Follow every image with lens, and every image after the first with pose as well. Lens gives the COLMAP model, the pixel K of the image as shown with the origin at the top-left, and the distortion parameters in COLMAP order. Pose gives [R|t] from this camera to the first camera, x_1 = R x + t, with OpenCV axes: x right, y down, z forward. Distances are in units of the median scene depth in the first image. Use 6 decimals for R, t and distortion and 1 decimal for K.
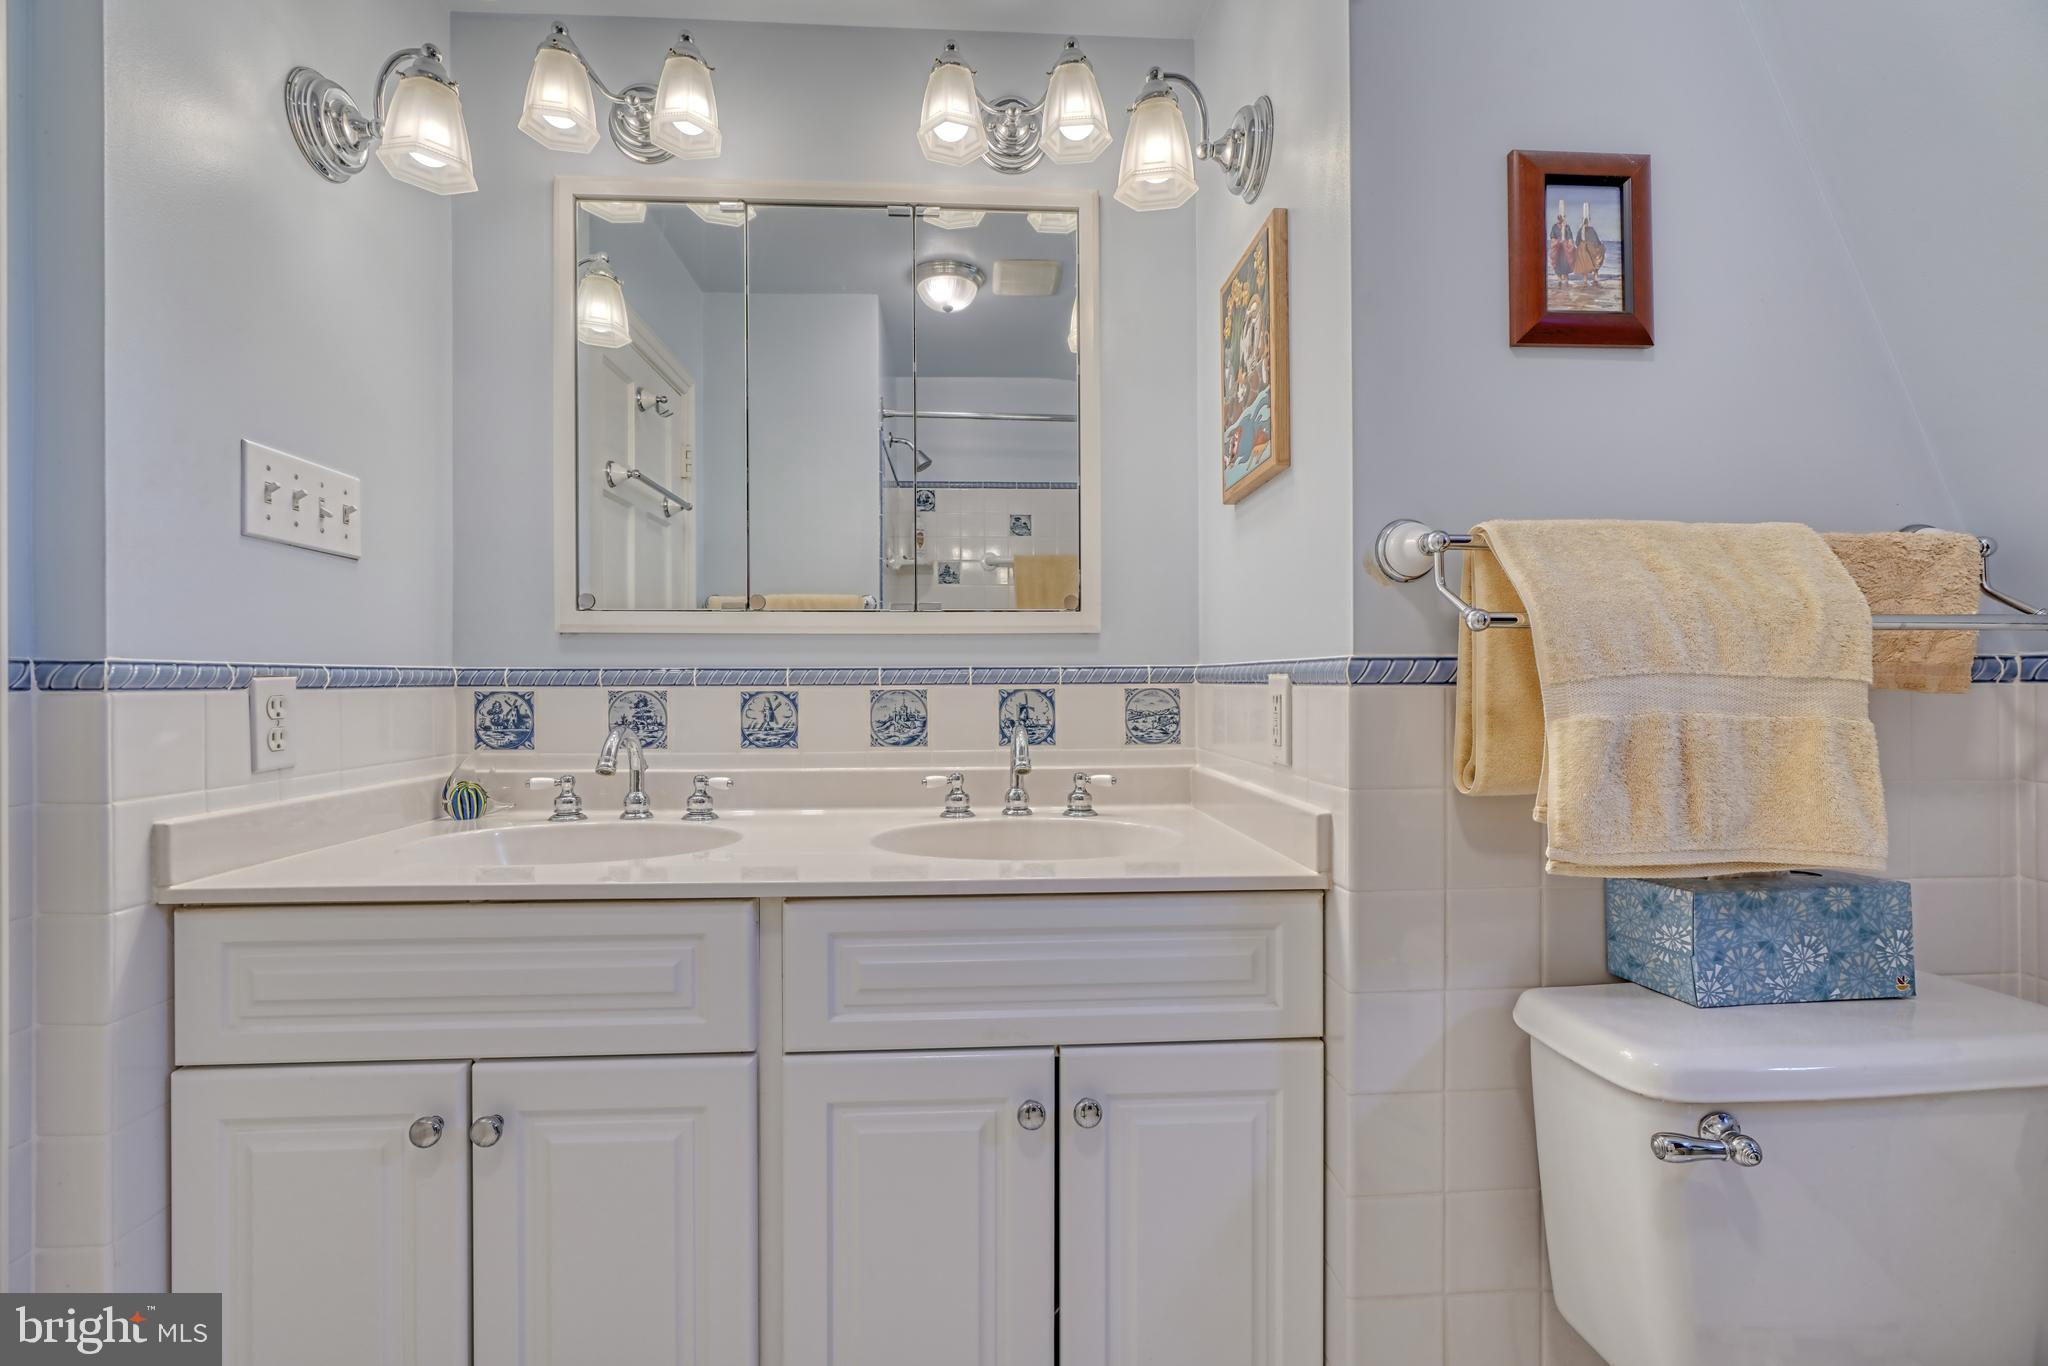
lens RADIAL K [[923.4, 0, 1024.2], [0, 923.4, 678.4], [0, 0, 1]] dist [-0.009437, 0.002994]
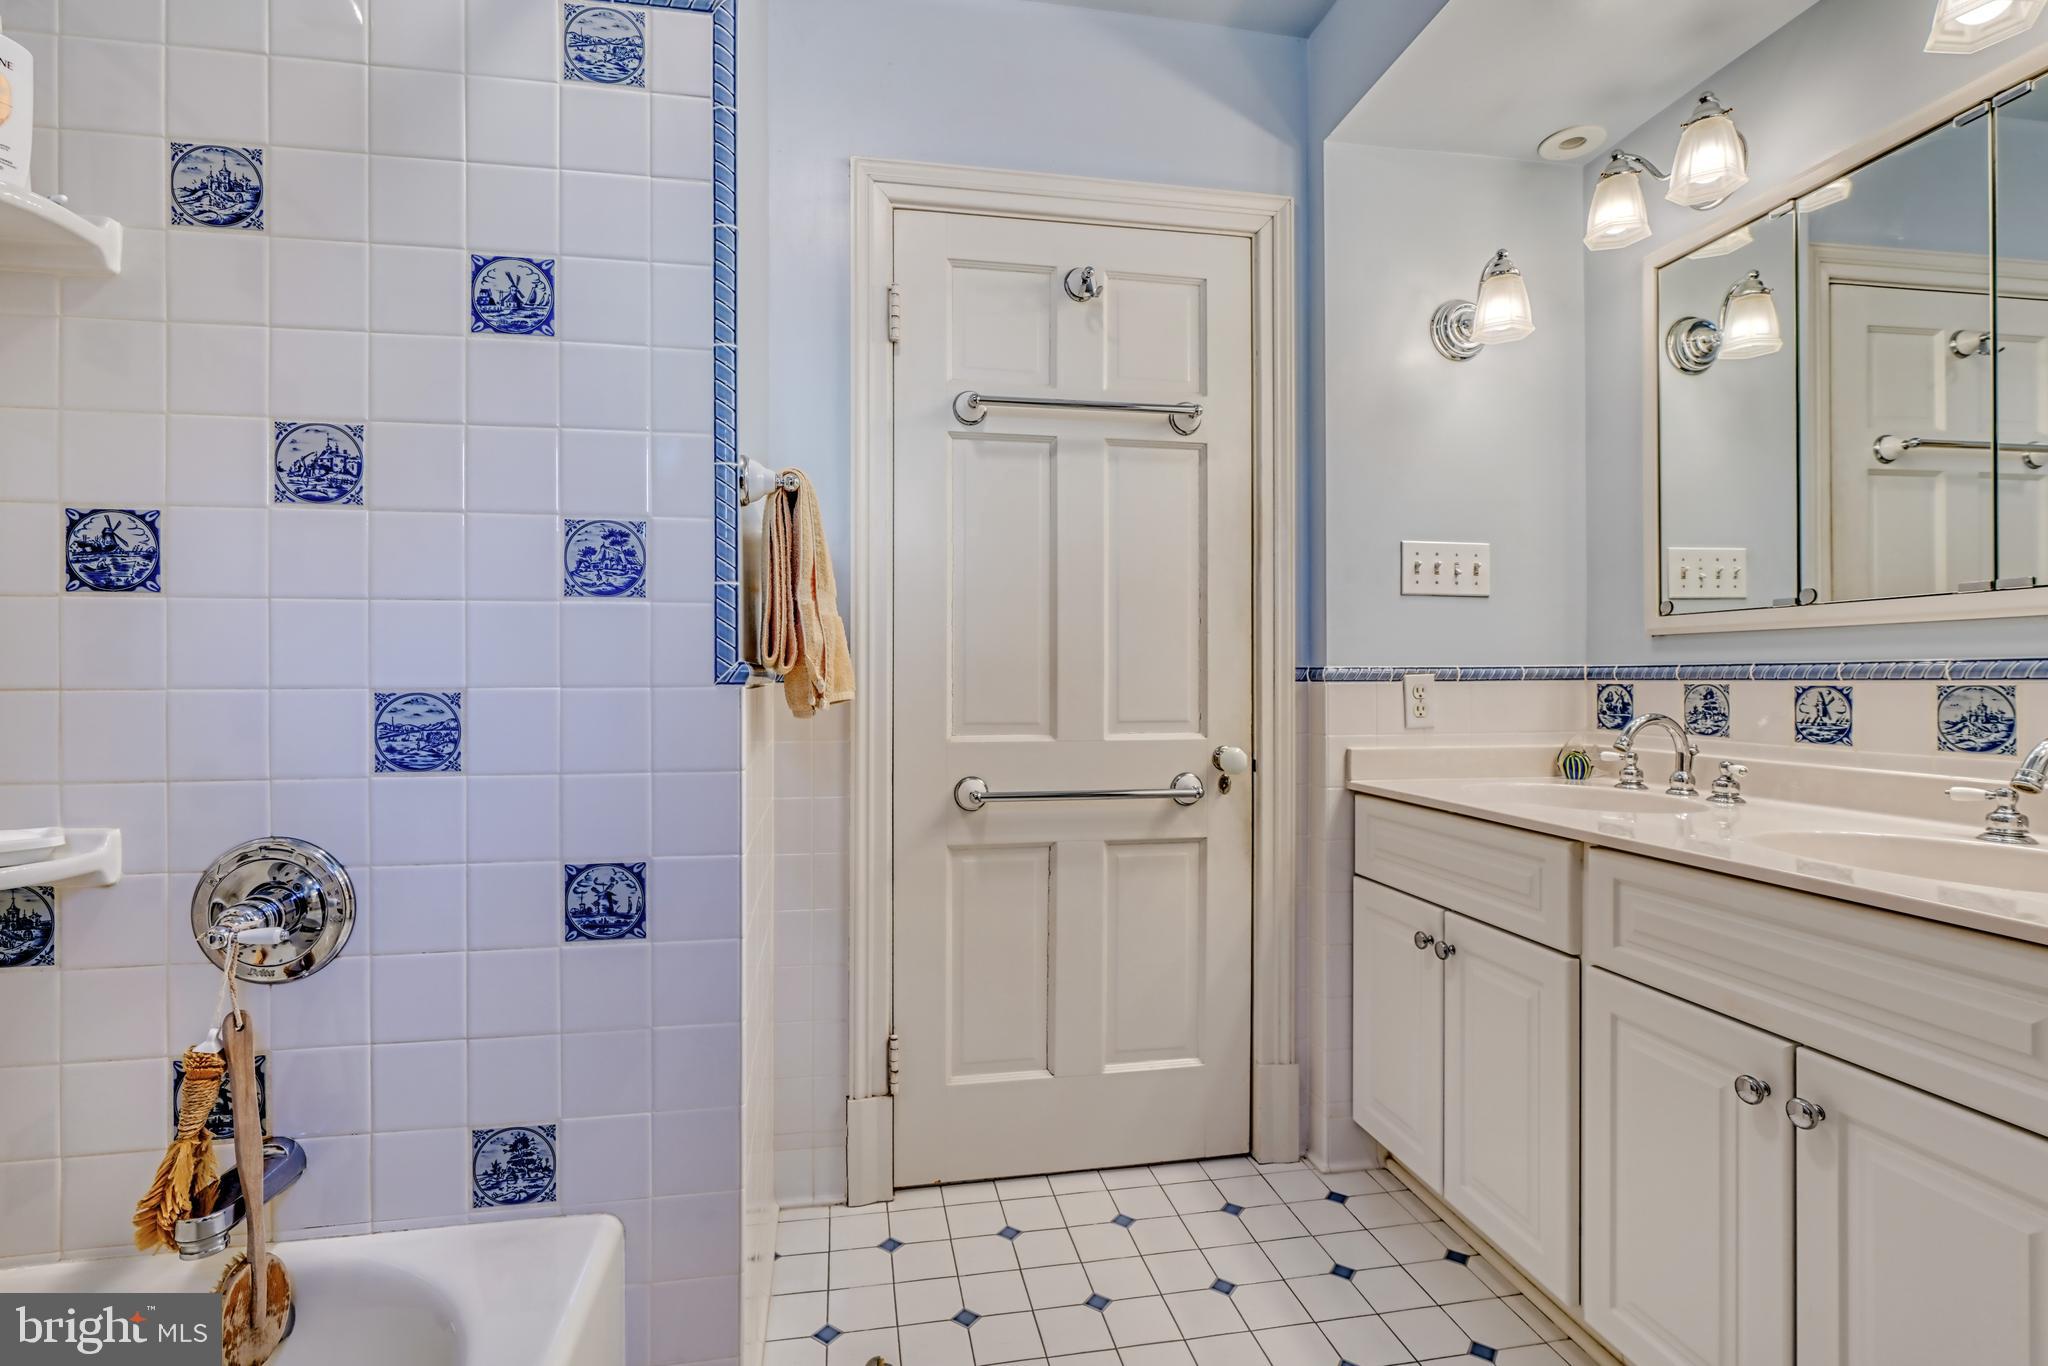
lens RADIAL K [[923.4, 0, 1012.5], [0, 923.4, 681.1], [0, 0, 1]] dist [-0.009437, 0.002994]
pose [[0.111545, 0.004374, -0.993750, 0.604713], [0.007212, 0.999960, 0.005210, -0.002377], [0.993733, -0.007748, 0.111509, 0.033566]]
